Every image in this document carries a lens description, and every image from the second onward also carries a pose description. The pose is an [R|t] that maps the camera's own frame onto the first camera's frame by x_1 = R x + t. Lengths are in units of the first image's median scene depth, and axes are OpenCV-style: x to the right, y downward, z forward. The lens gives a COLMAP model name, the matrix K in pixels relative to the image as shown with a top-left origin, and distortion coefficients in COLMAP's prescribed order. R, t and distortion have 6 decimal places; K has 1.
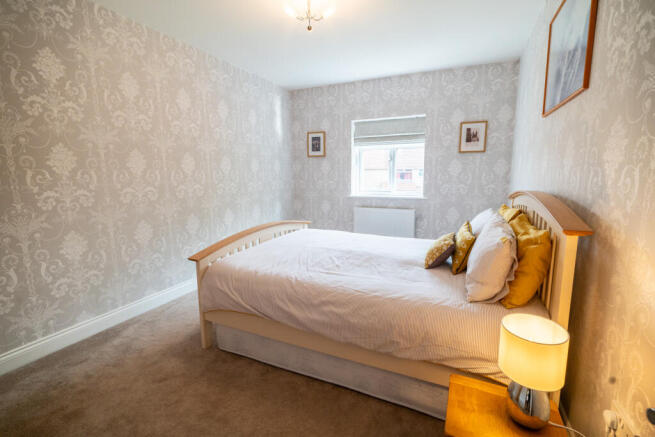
lens RADIAL K [[298.6, 0, 327.5], [0, 298.6, 218.5], [0, 0, 1]] dist [-0.007759, 0.000351]
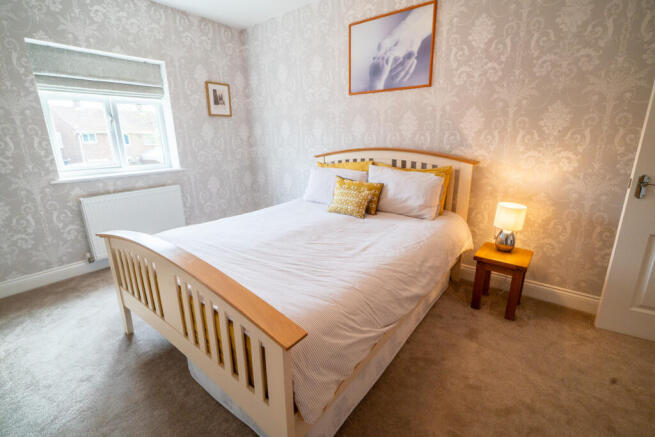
lens RADIAL K [[298.6, 0, 327.5], [0, 298.6, 218.5], [0, 0, 1]] dist [-0.007759, 0.000351]
pose [[0.213270, -0.256169, 0.942811, -0.444562], [0.159091, 0.961239, 0.225189, -0.065760], [-0.963953, 0.101967, 0.245757, 0.467297]]
